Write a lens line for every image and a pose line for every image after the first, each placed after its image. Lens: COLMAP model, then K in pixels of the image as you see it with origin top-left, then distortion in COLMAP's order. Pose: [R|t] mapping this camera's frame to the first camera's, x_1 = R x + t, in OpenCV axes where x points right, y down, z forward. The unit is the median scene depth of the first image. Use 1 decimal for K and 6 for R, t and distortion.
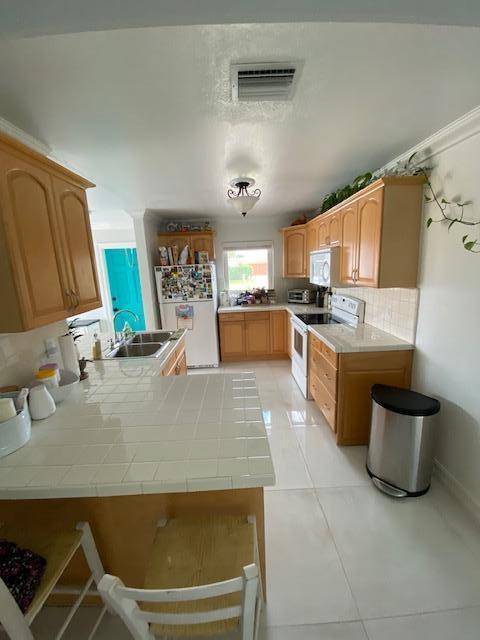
lens RADIAL K [[258.3, 0, 240.0], [0, 258.3, 320.0], [0, 0, 1]] dist [0.040305, -0.031968]
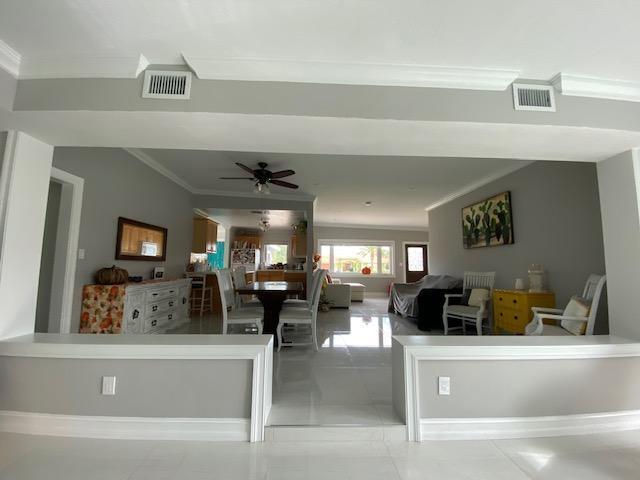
lens RADIAL K [[258.3, 0, 316.1], [0, 258.3, 242.4], [0, 0, 1]] dist [0.040305, -0.031968]
pose [[0.998764, 0.047908, -0.013217, 0.439073], [-0.049658, 0.951377, -0.304001, 0.391480], [-0.001990, 0.304282, 0.952580, -1.181108]]
